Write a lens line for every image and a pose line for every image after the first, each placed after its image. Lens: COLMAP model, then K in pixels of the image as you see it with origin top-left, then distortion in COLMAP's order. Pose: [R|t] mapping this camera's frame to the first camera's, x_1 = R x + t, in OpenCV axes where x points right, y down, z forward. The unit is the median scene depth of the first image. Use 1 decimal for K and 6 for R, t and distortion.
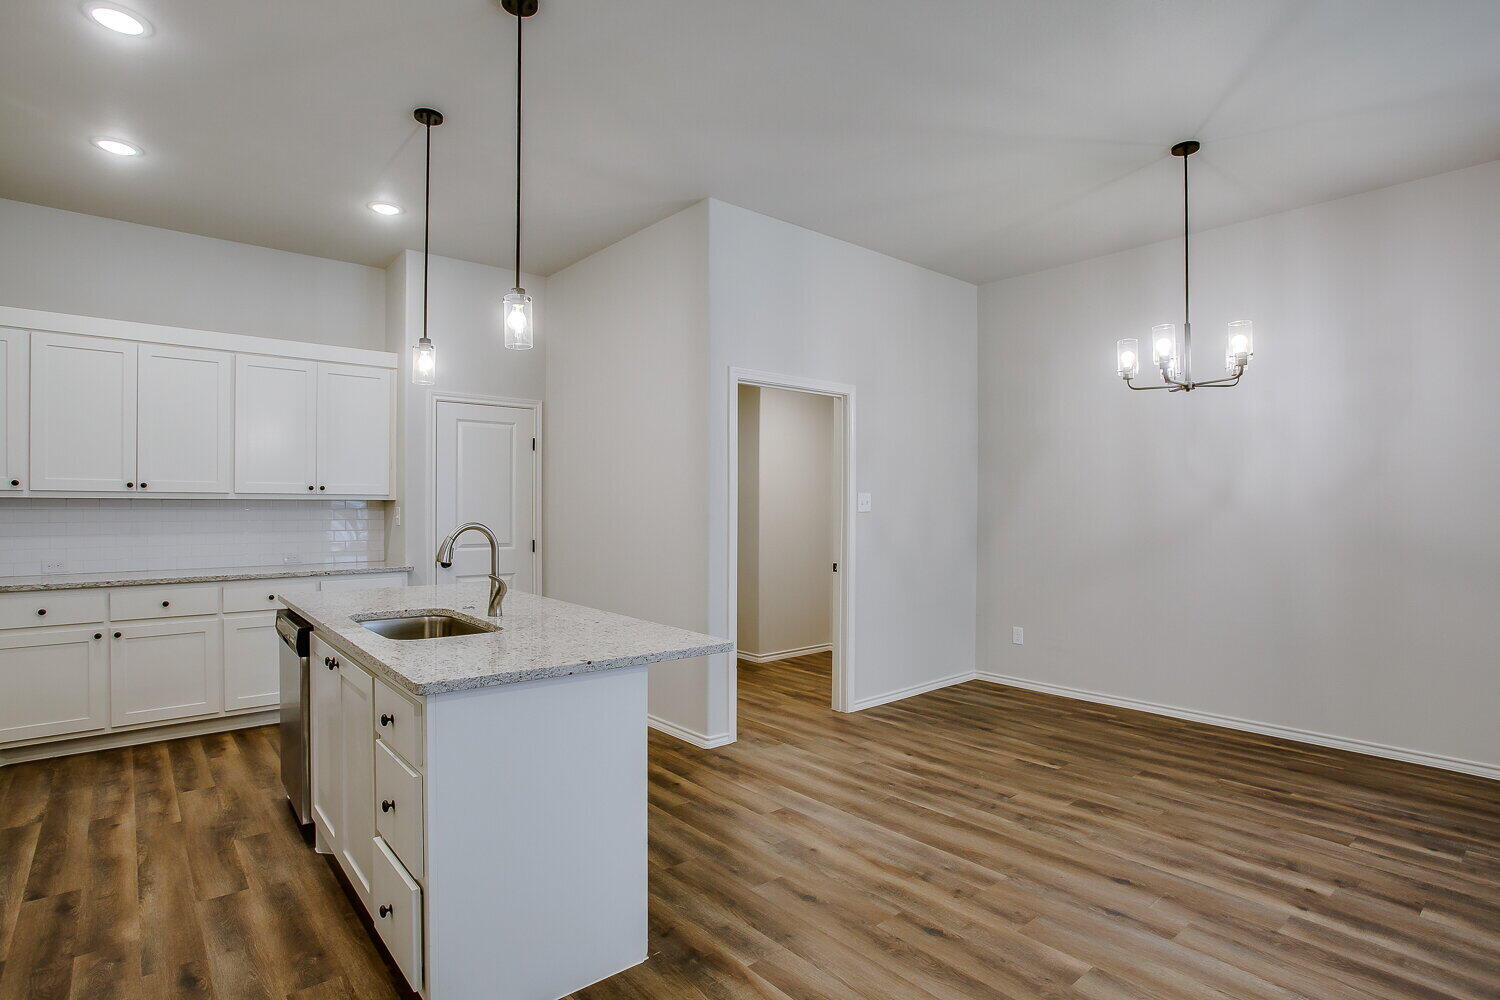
lens RADIAL K [[748.5, 0, 746.3], [0, 748.5, 500.7], [0, 0, 1]] dist [-0.073618, 0.035921]
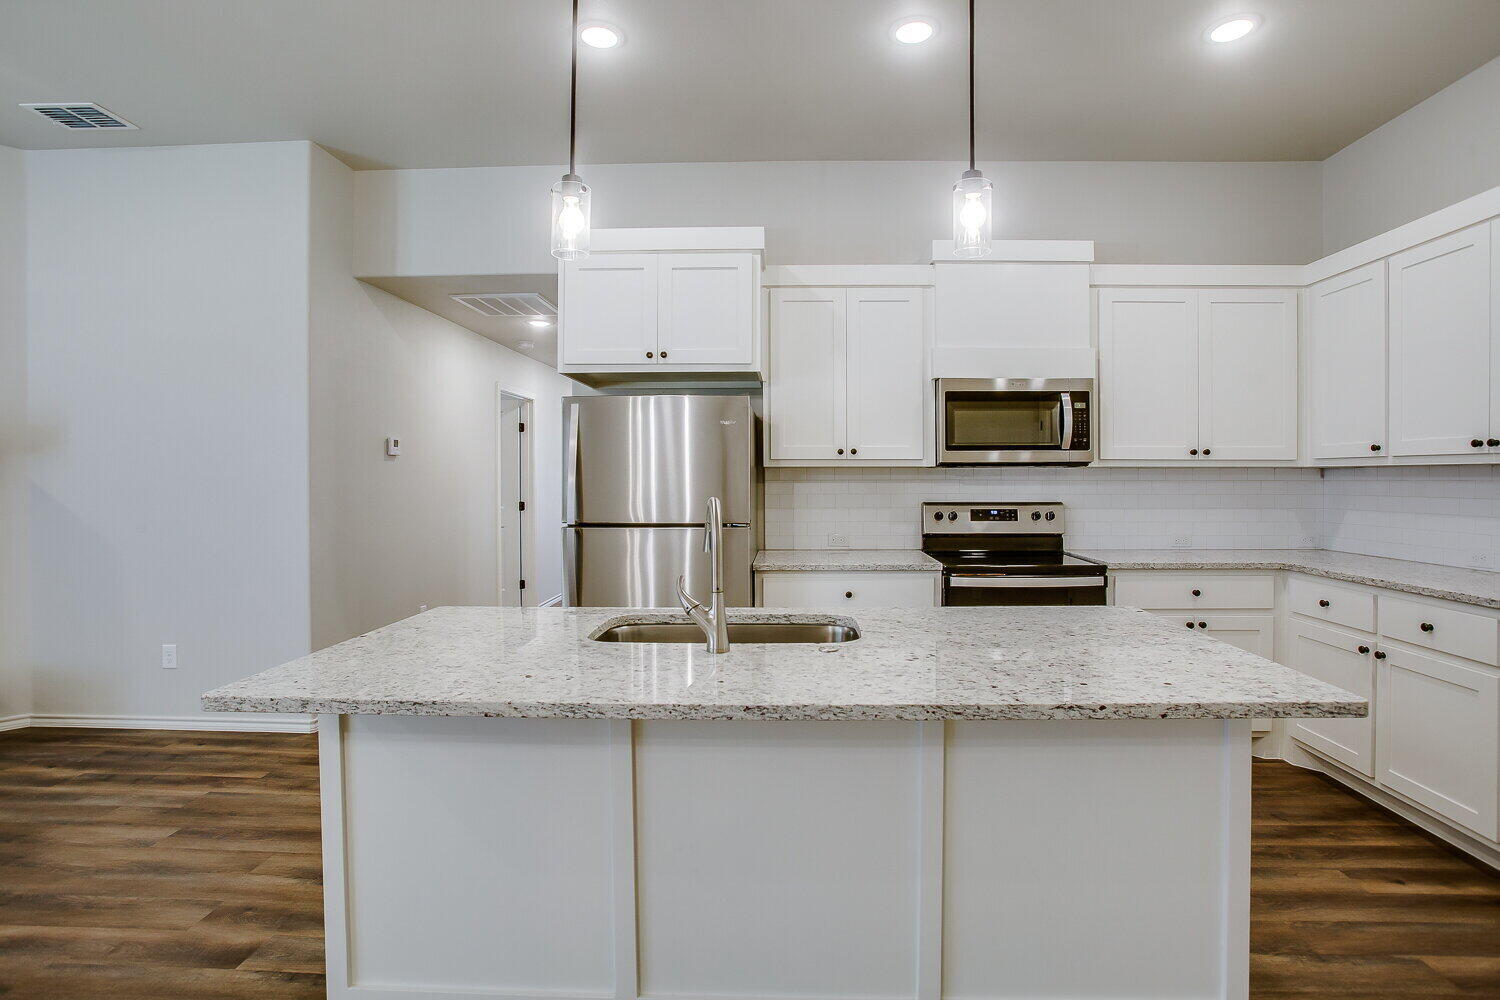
lens RADIAL K [[747.5, 0, 774.7], [0, 747.5, 482.6], [0, 0, 1]] dist [-0.058374, 0.020208]
pose [[-0.668251, 0.002921, -0.743930, 0.087974], [0.006313, 0.999979, -0.001744, 0.016323], [0.743909, -0.005862, -0.668255, 1.408742]]
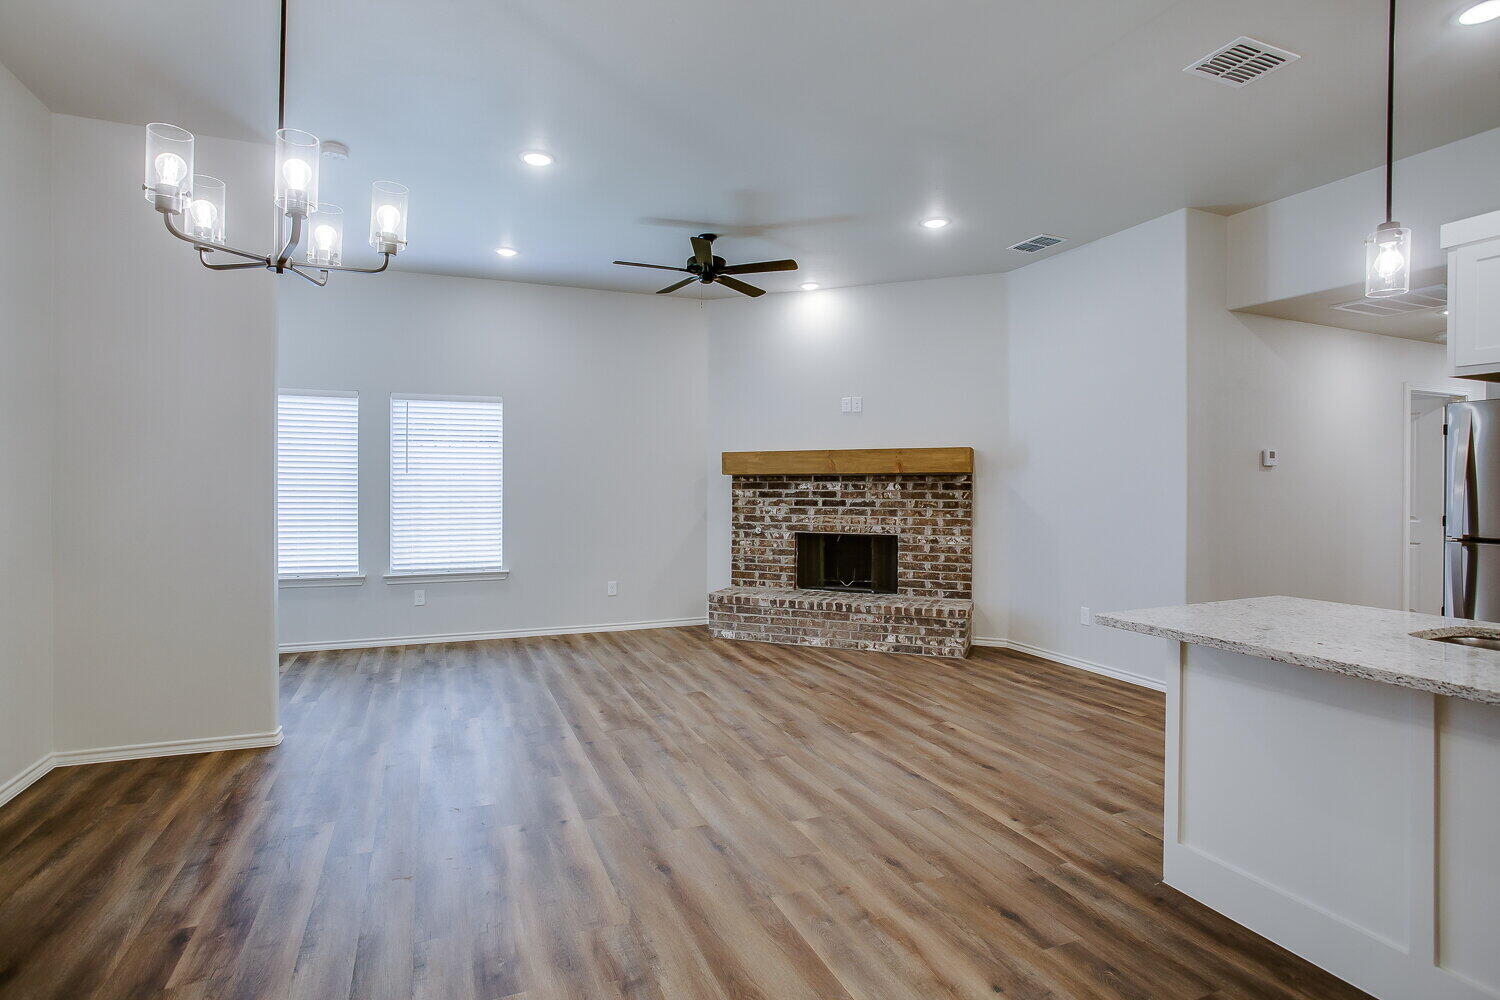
lens RADIAL K [[743.0, 0, 728.3], [0, 743.0, 486.2], [0, 0, 1]] dist [-0.072750, 0.037319]
pose [[-0.949293, -0.007004, 0.314313, 0.120875], [-0.009221, 0.999942, -0.005569, 0.017142], [-0.314256, -0.008185, -0.949303, 1.717243]]
